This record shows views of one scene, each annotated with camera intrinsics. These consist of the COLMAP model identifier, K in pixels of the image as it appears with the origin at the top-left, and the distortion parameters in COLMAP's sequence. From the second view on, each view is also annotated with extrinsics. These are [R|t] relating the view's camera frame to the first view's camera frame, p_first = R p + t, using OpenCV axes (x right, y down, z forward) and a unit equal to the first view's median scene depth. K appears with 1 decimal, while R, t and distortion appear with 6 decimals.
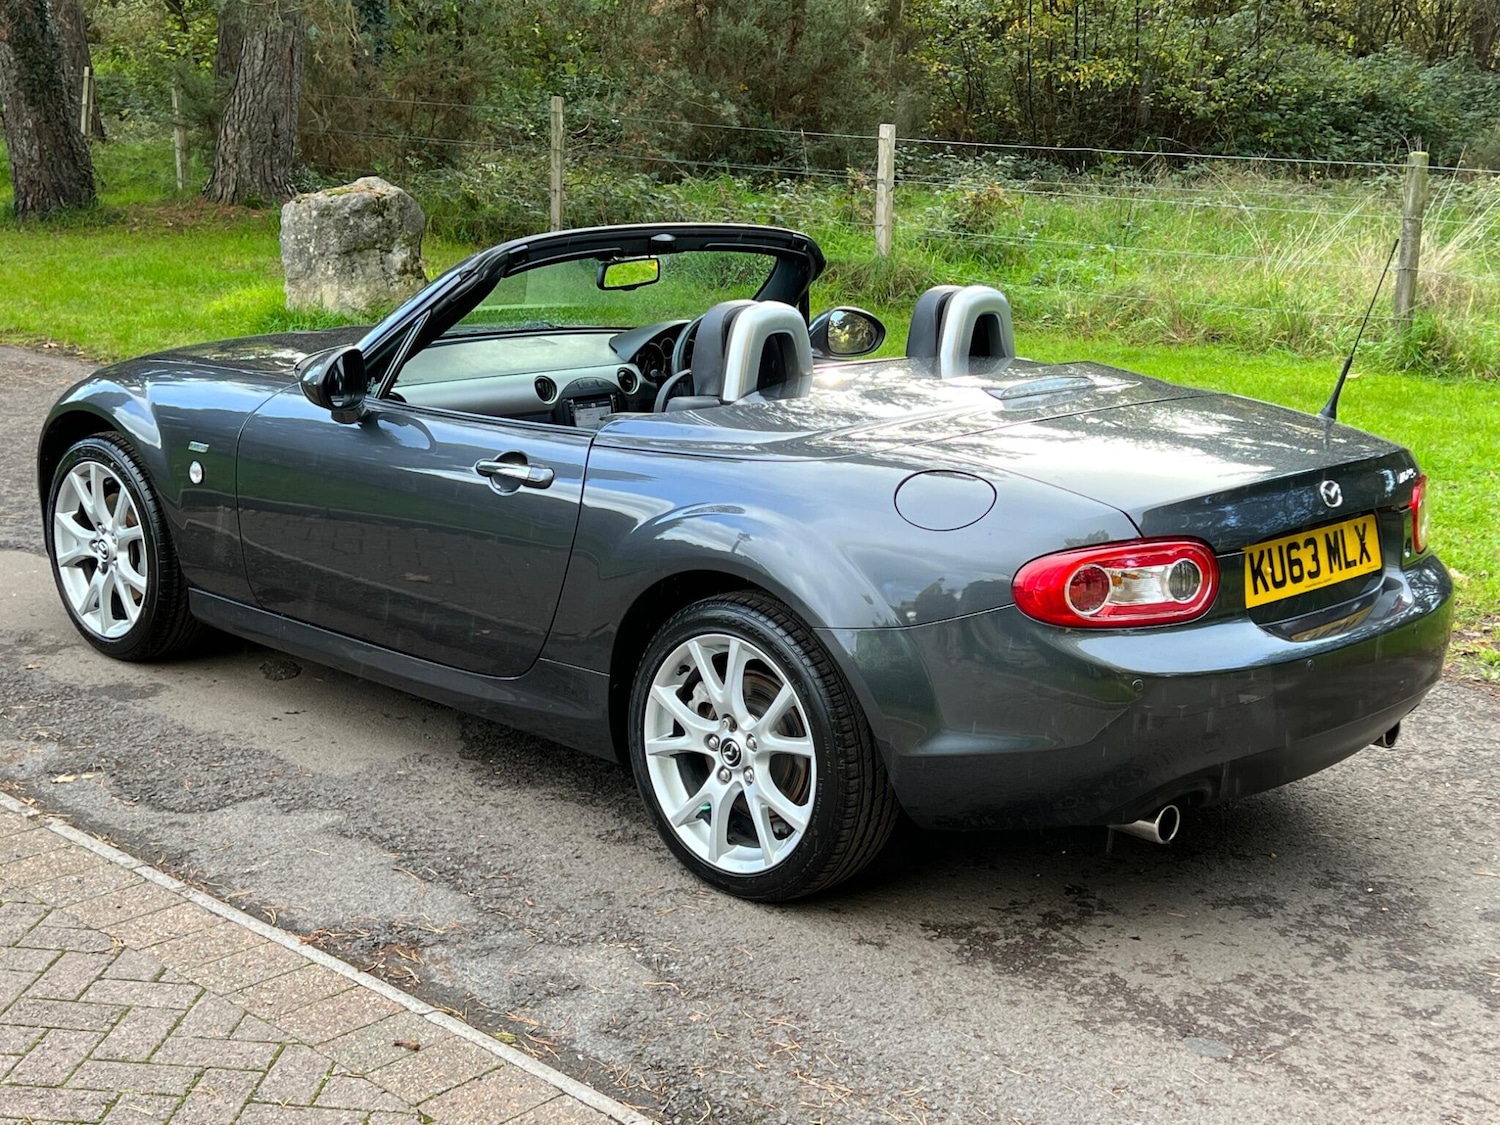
lens RADIAL K [[2165.9, 0, 778.8], [0, 2165.9, 557.5], [0, 0, 1]] dist [0.191535, -0.588242]
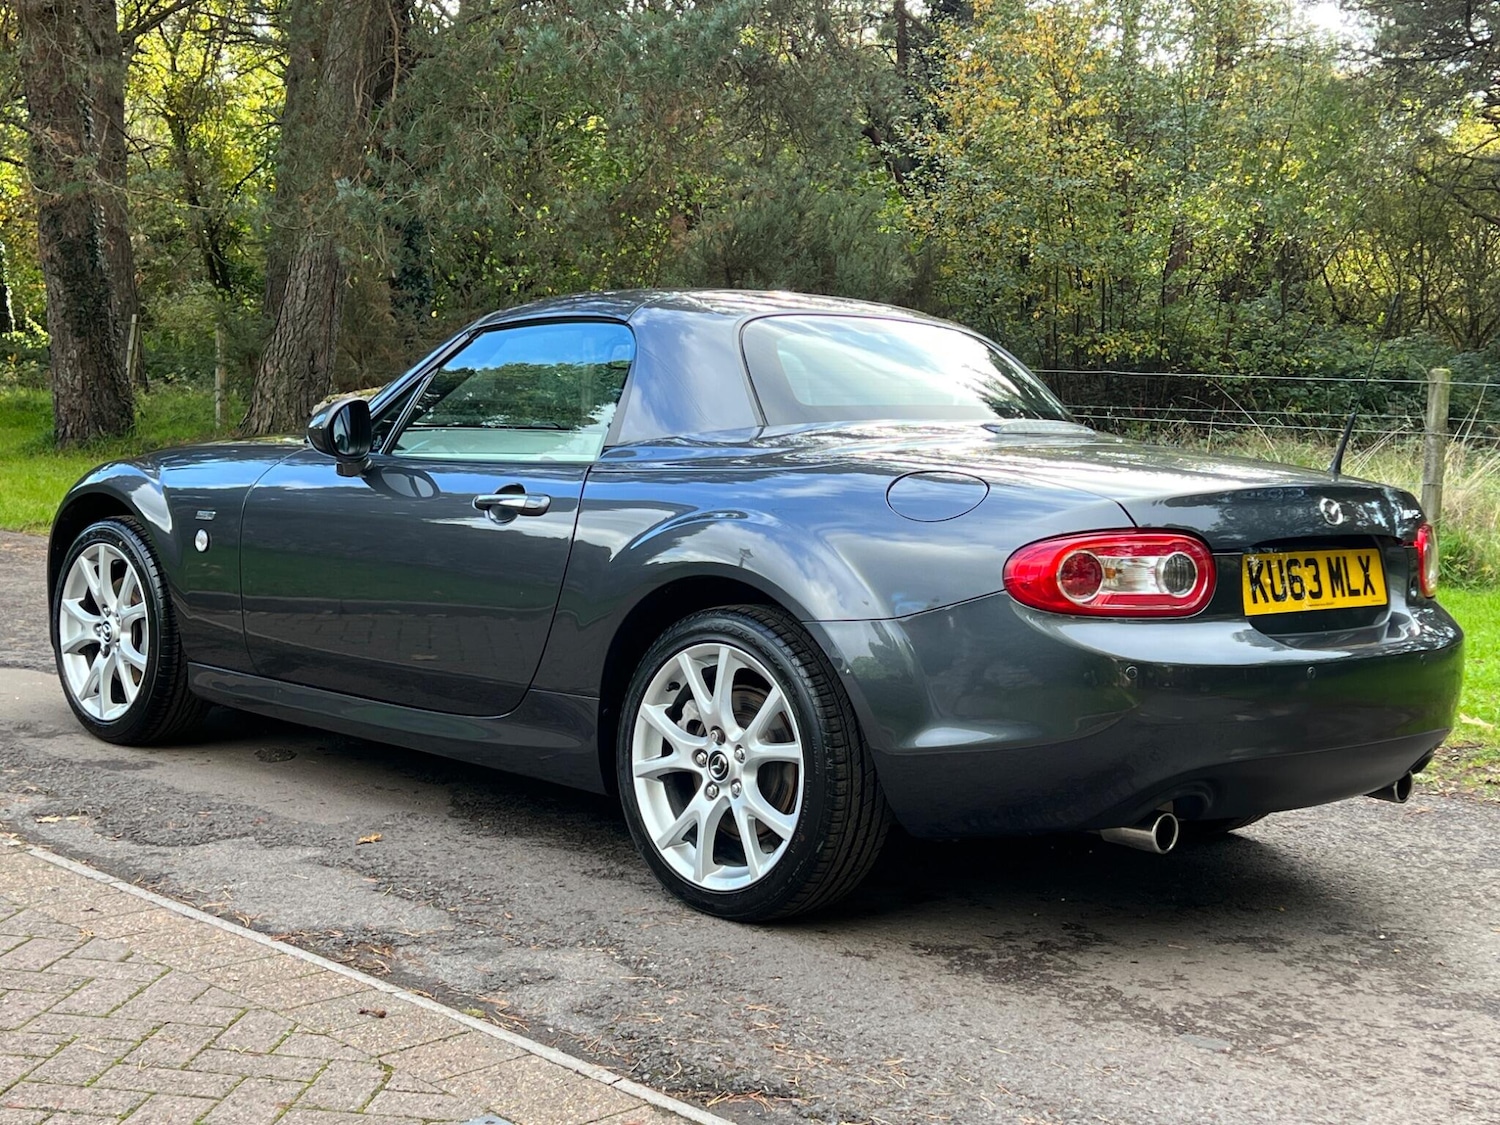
lens RADIAL K [[2190.8, 0, 739.5], [0, 2190.8, 564.6], [0, 0, 1]] dist [0.190269, -0.580616]
pose [[0.999268, 0.017282, -0.034139, 0.019723], [-0.022173, 0.988657, -0.148542, 0.147662], [0.031185, 0.149190, 0.988317, 0.006308]]
